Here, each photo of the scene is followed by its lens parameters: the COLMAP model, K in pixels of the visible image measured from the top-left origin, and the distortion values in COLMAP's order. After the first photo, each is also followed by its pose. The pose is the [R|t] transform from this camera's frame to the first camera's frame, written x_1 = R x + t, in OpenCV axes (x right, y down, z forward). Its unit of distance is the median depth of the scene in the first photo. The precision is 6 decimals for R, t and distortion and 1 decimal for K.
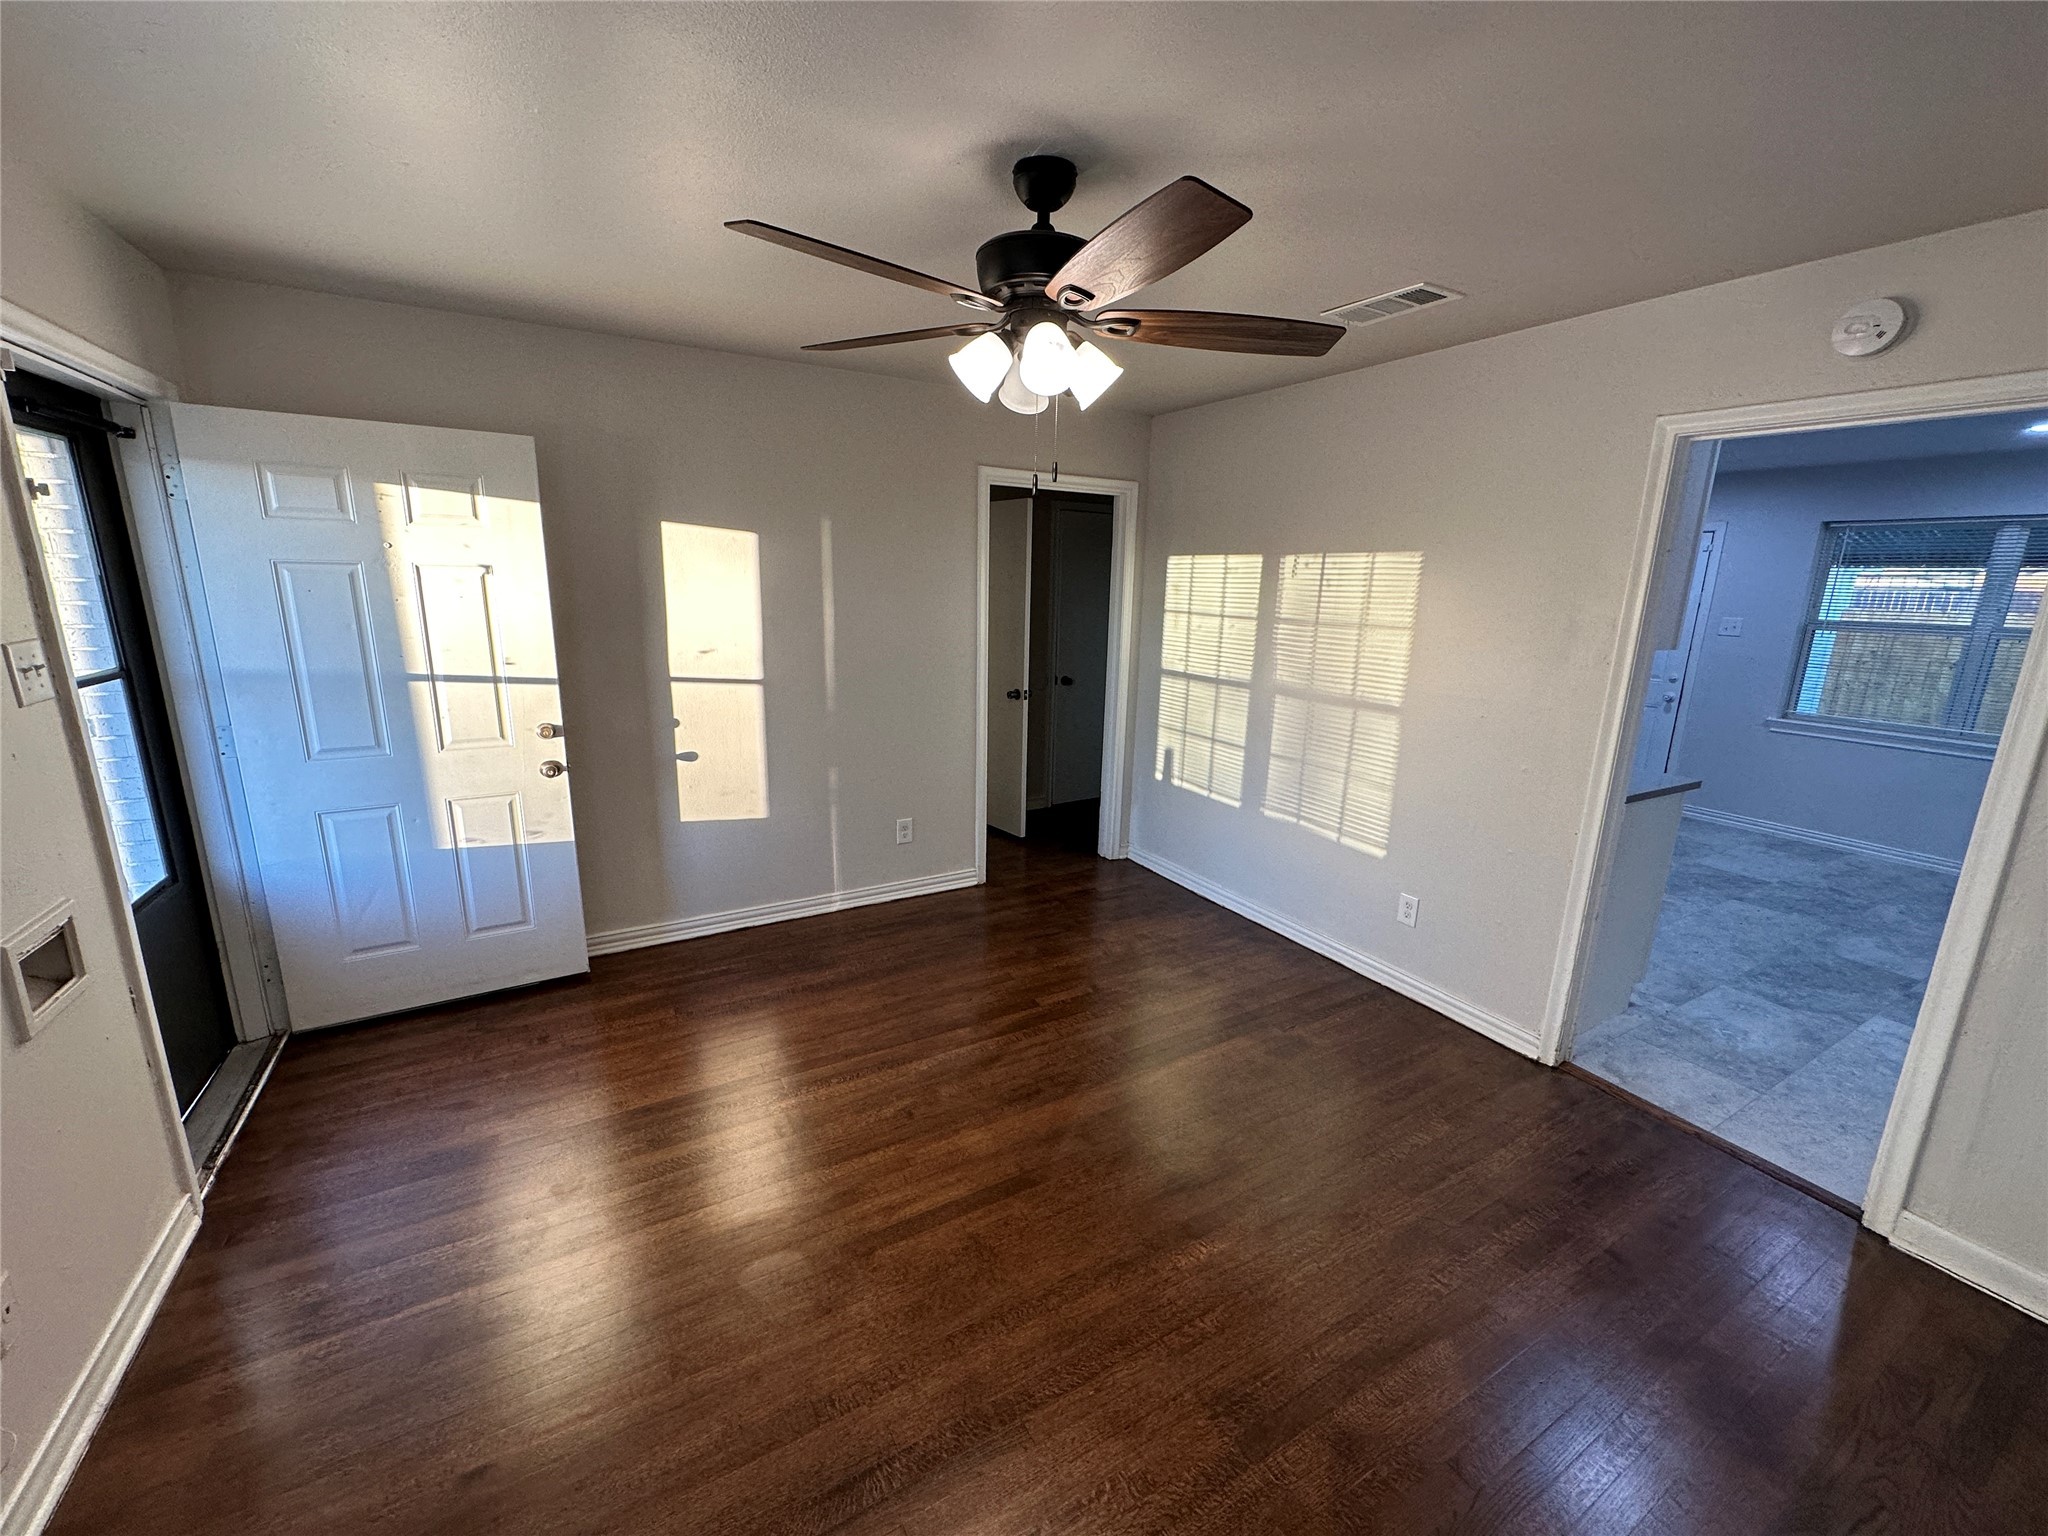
lens RADIAL K [[815.5, 0, 1024.0], [0, 815.5, 768.0], [0, 0, 1]] dist [-0.003225, 0.000651]
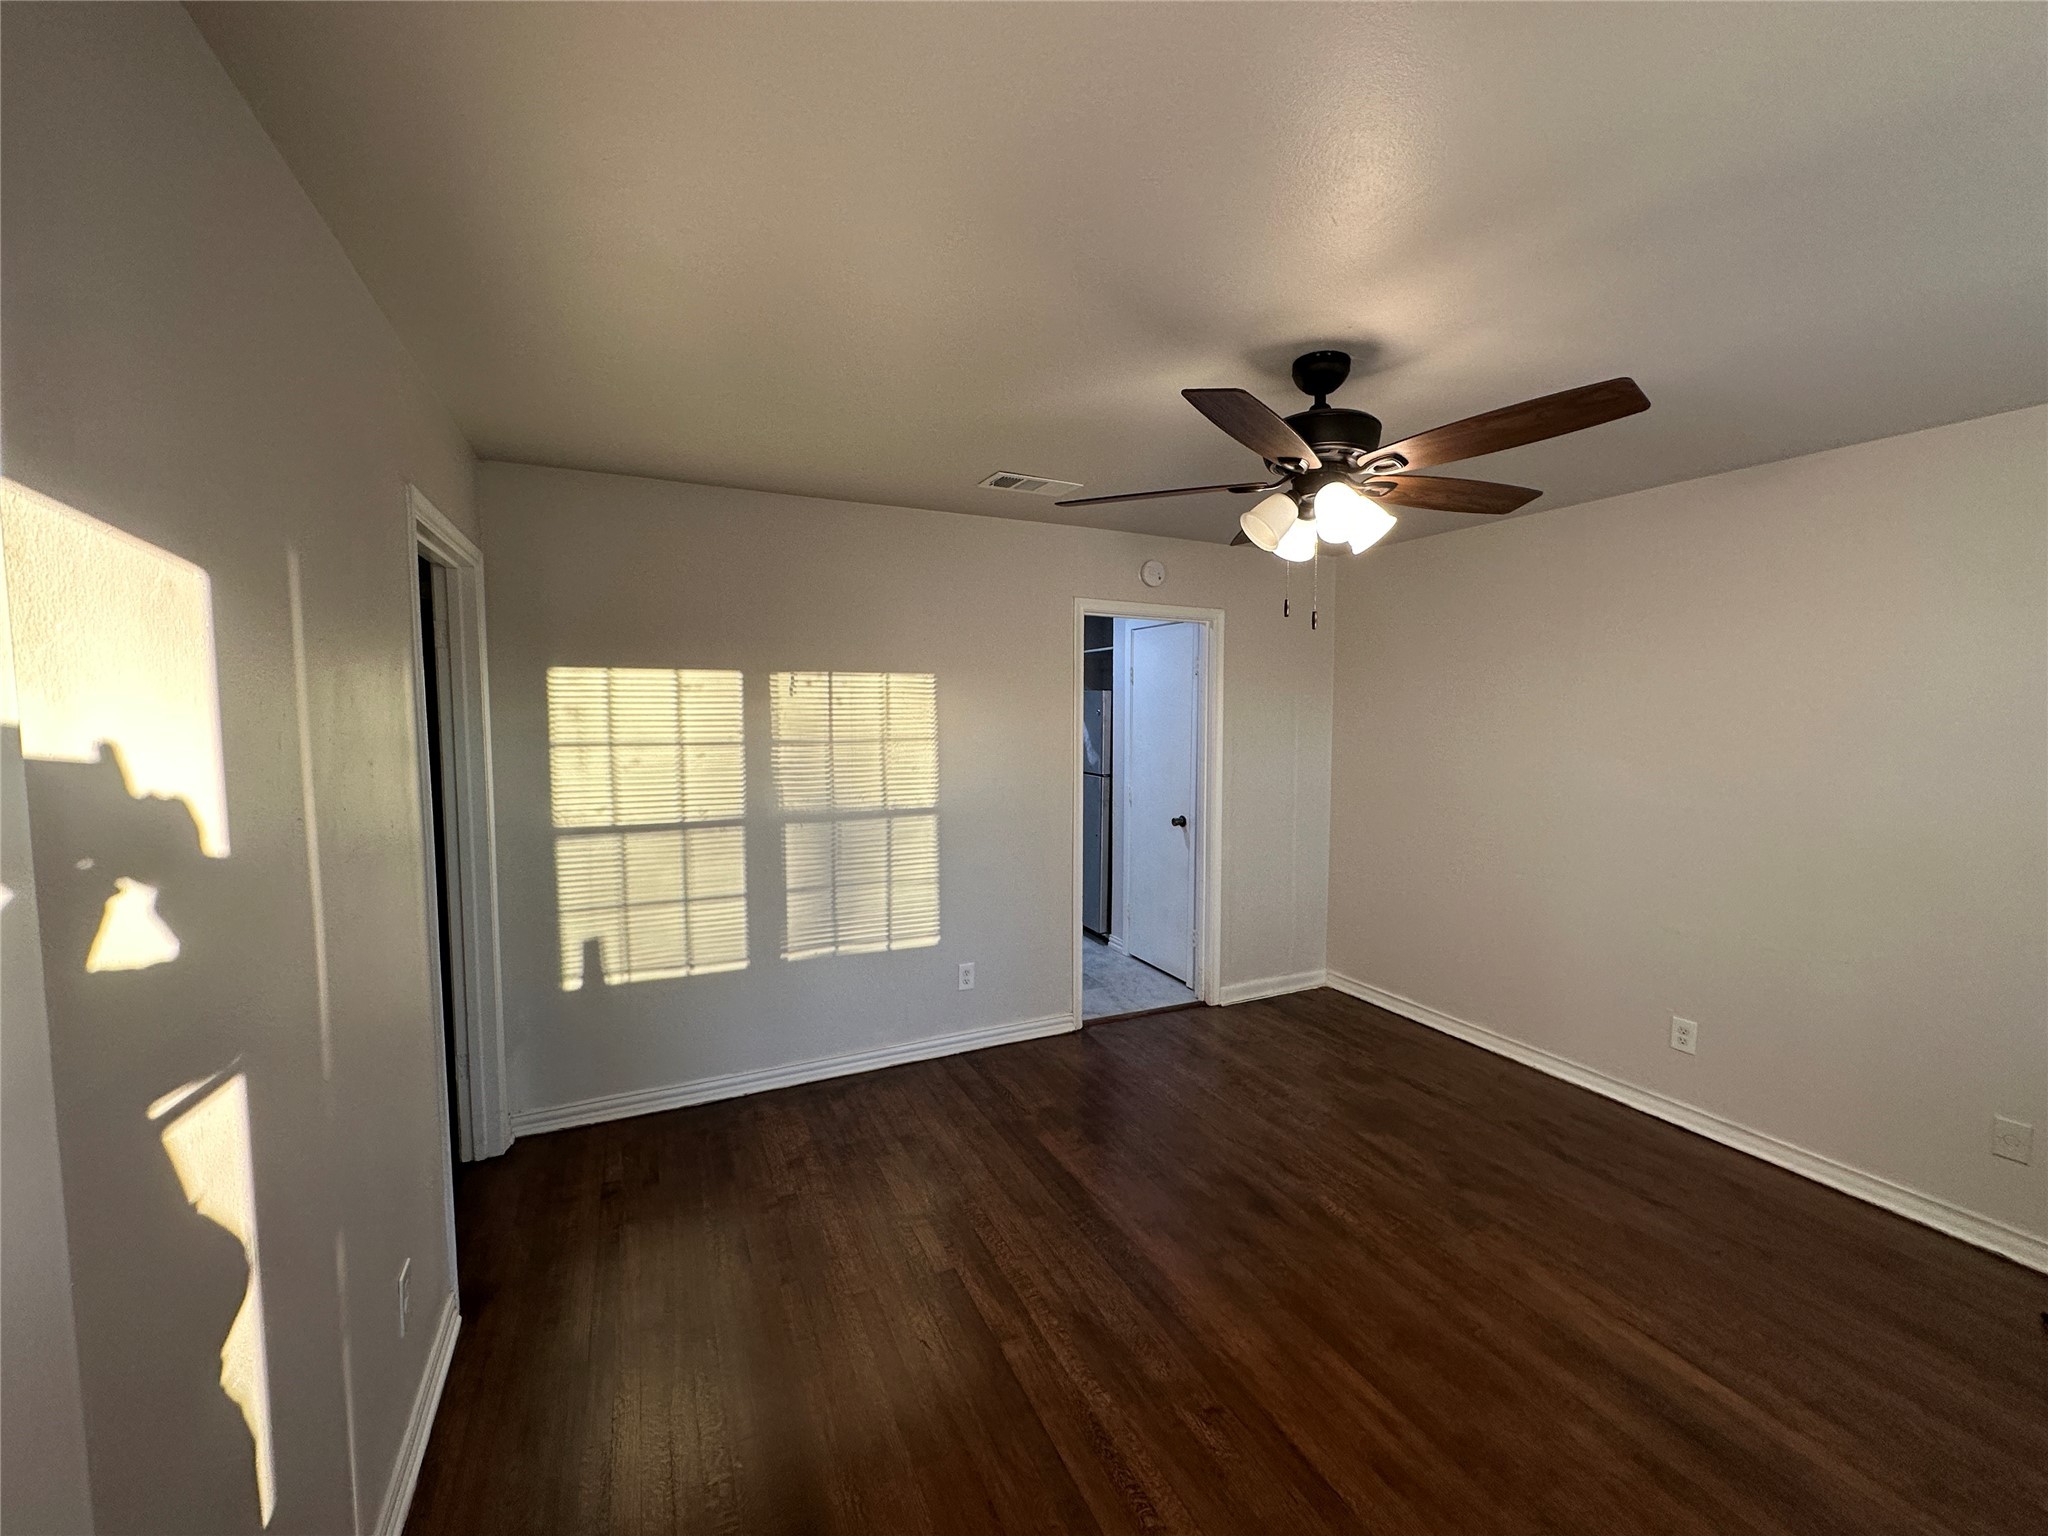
lens RADIAL K [[815.5, 0, 1024.0], [0, 815.5, 768.0], [0, 0, 1]] dist [-0.003225, 0.000651]
pose [[0.079989, -0.098284, 0.991938, -0.555422], [0.227136, 0.970745, 0.077868, -0.160450], [-0.970572, 0.219076, 0.099973, 0.644341]]
